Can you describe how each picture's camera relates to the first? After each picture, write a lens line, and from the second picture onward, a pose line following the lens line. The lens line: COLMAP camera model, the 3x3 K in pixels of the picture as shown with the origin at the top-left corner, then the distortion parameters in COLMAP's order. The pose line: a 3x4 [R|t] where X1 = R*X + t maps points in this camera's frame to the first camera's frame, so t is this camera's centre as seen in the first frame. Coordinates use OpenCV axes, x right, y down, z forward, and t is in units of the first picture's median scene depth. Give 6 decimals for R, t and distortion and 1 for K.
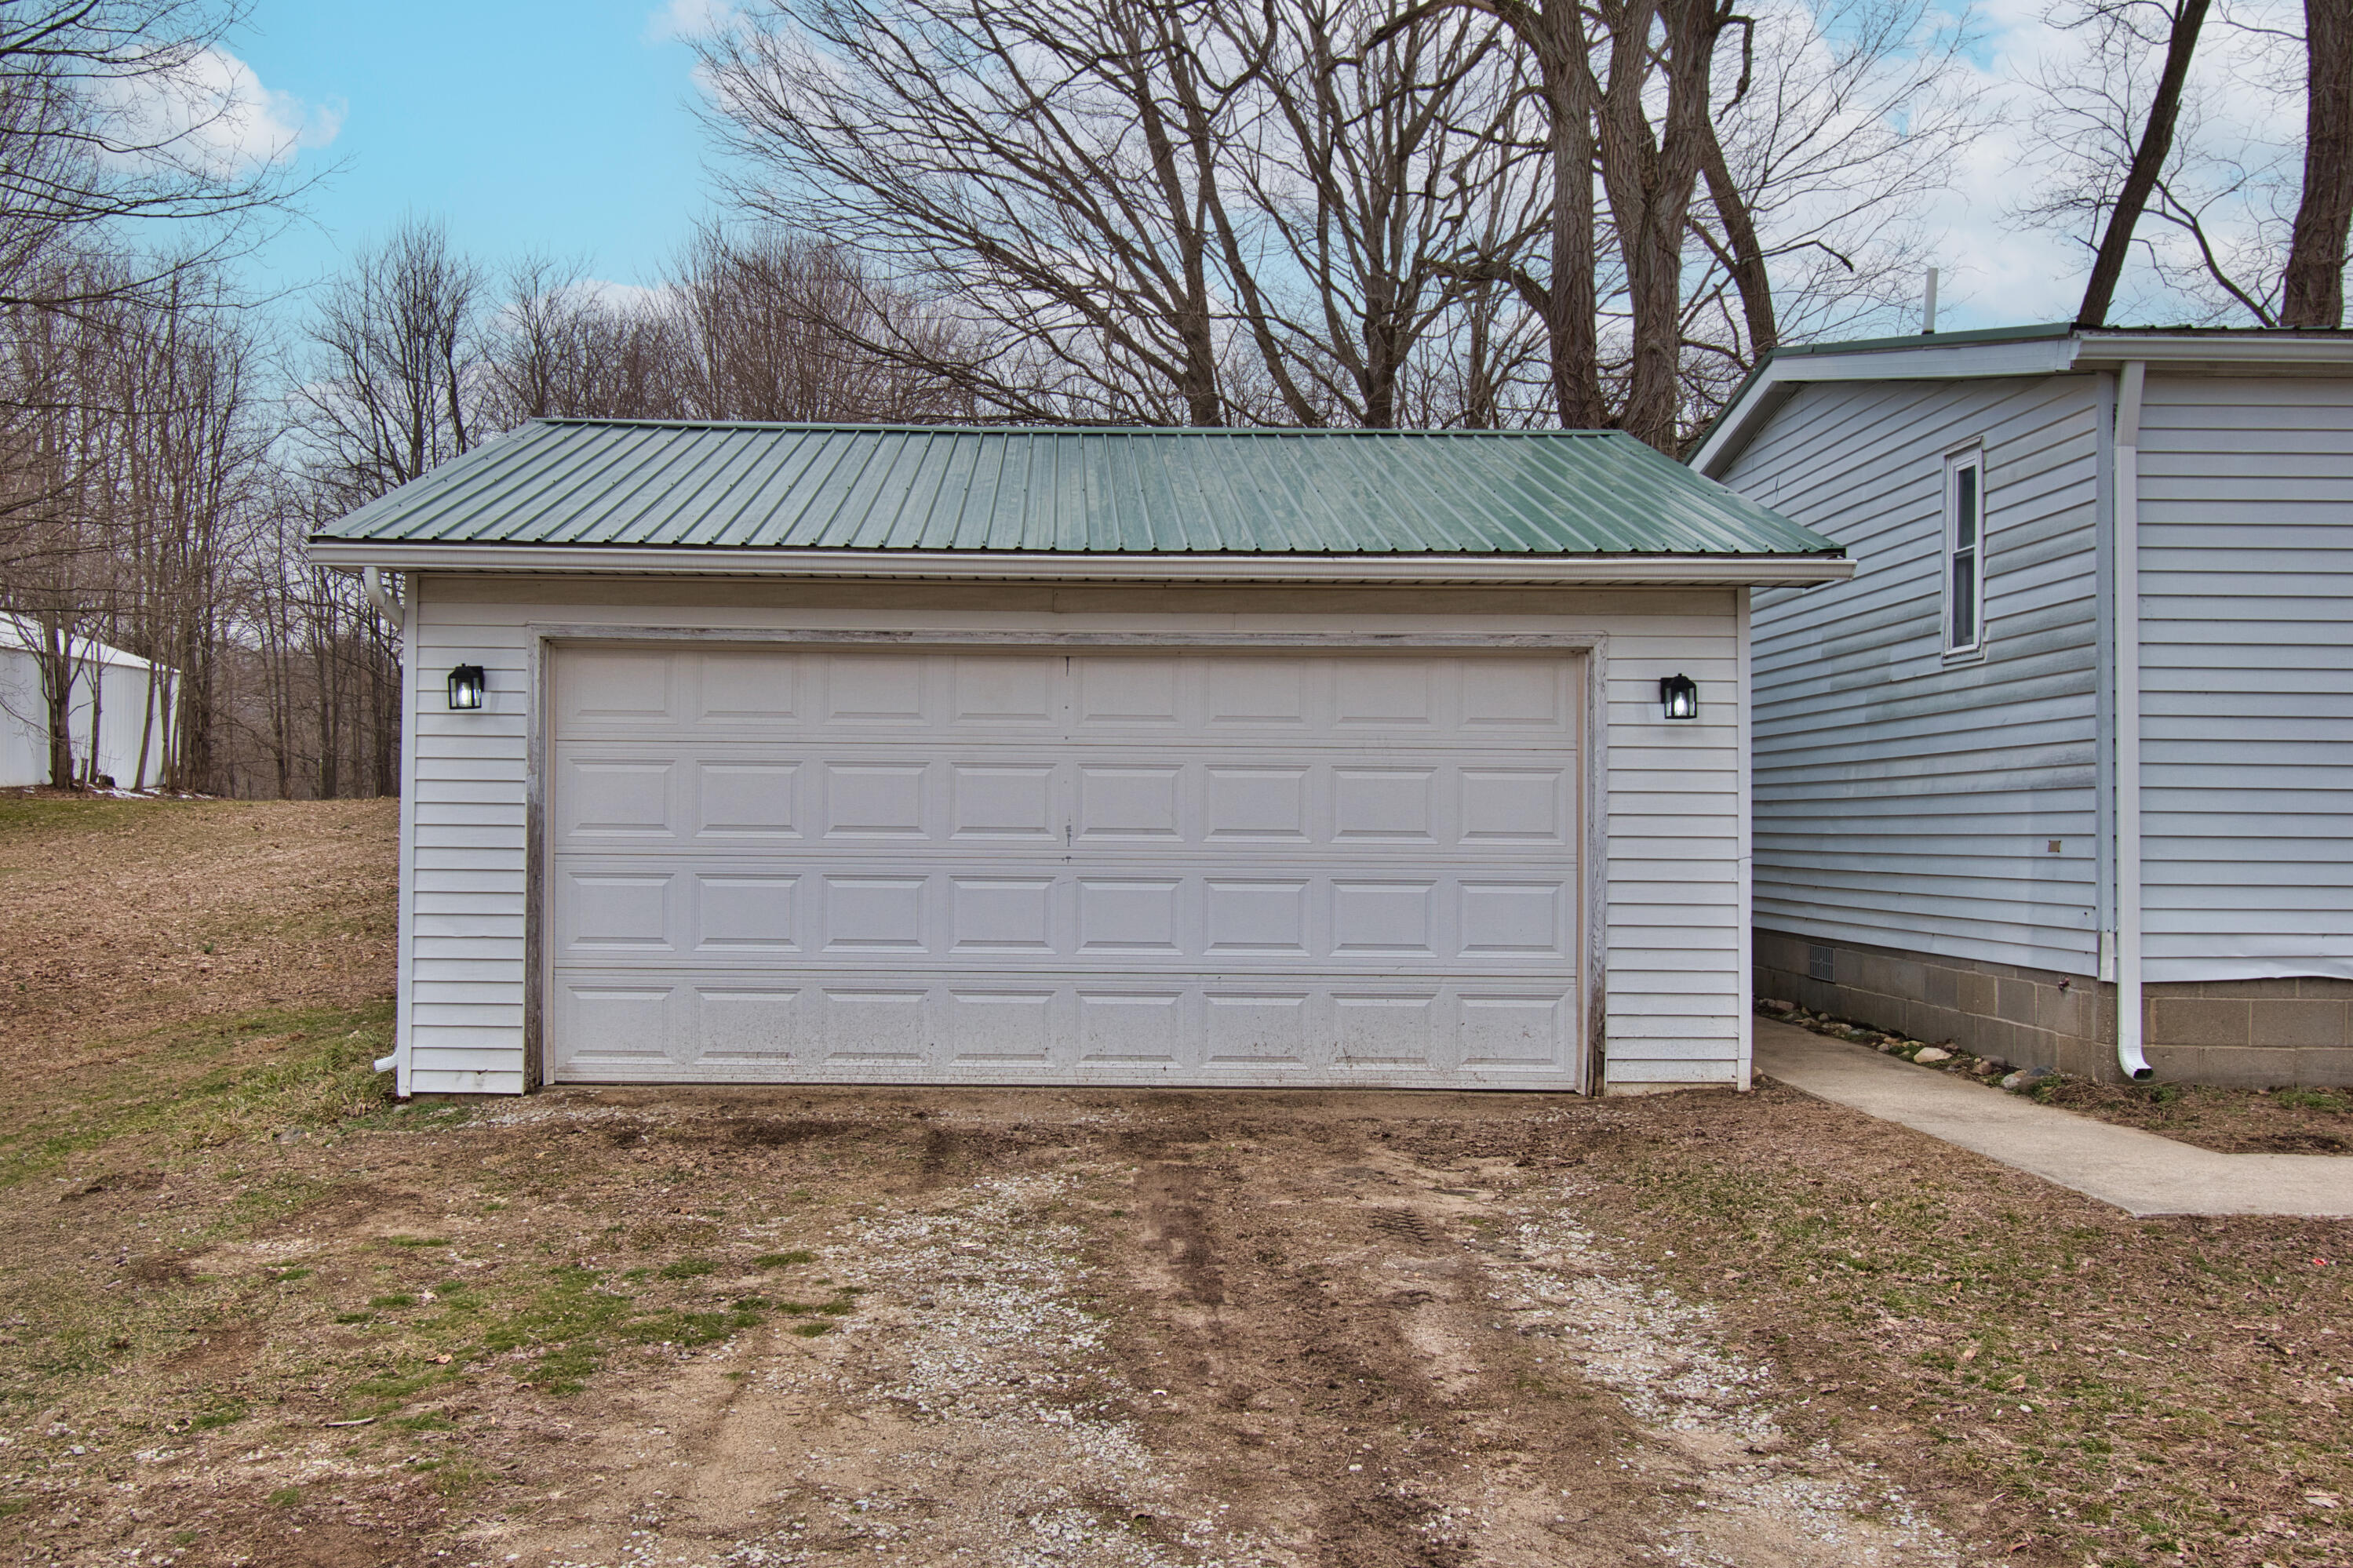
lens RADIAL K [[2042.6, 0, 1176.5], [0, 2042.6, 784.0], [0, 0, 1]] dist [0.006129, -0.006374]
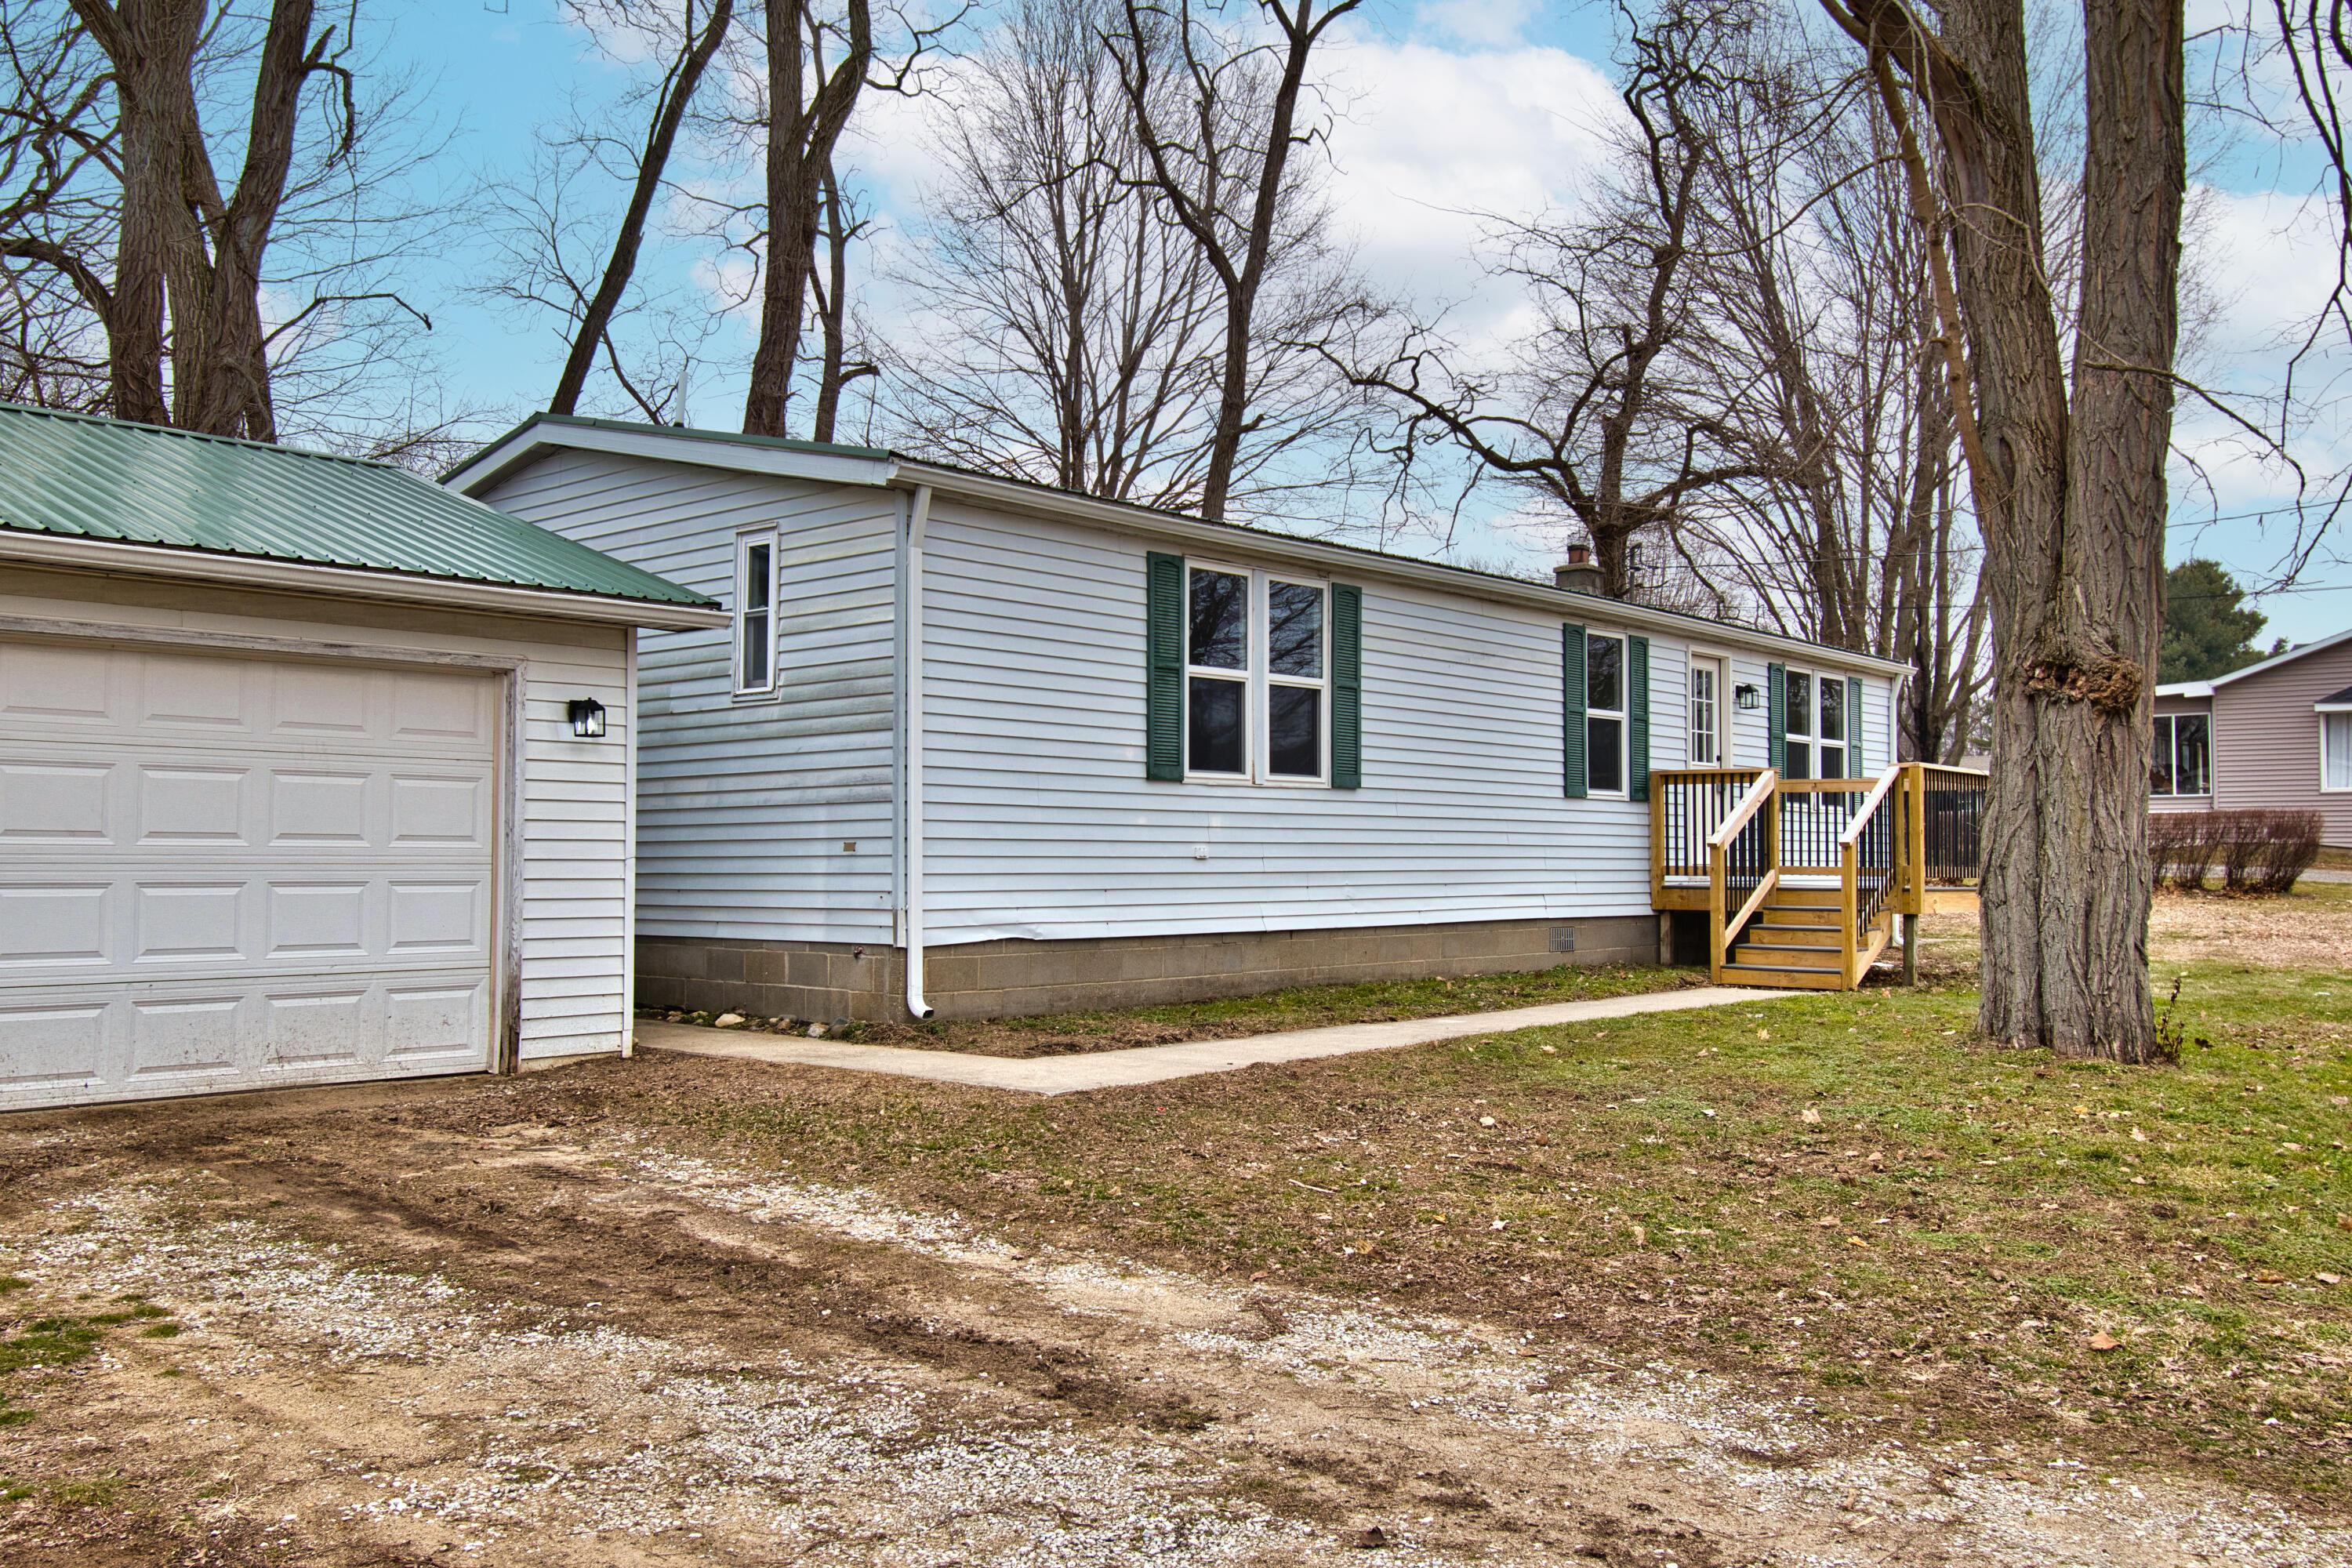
lens RADIAL K [[2042.0, 0, 1176.0], [0, 2042.0, 784.0], [0, 0, 1]] dist [0.006129, -0.006374]
pose [[0.641706, 0.023205, 0.766599, -0.414473], [-0.009040, 0.999702, -0.022693, 0.017342], [-0.766897, 0.007632, 0.641725, 0.008547]]
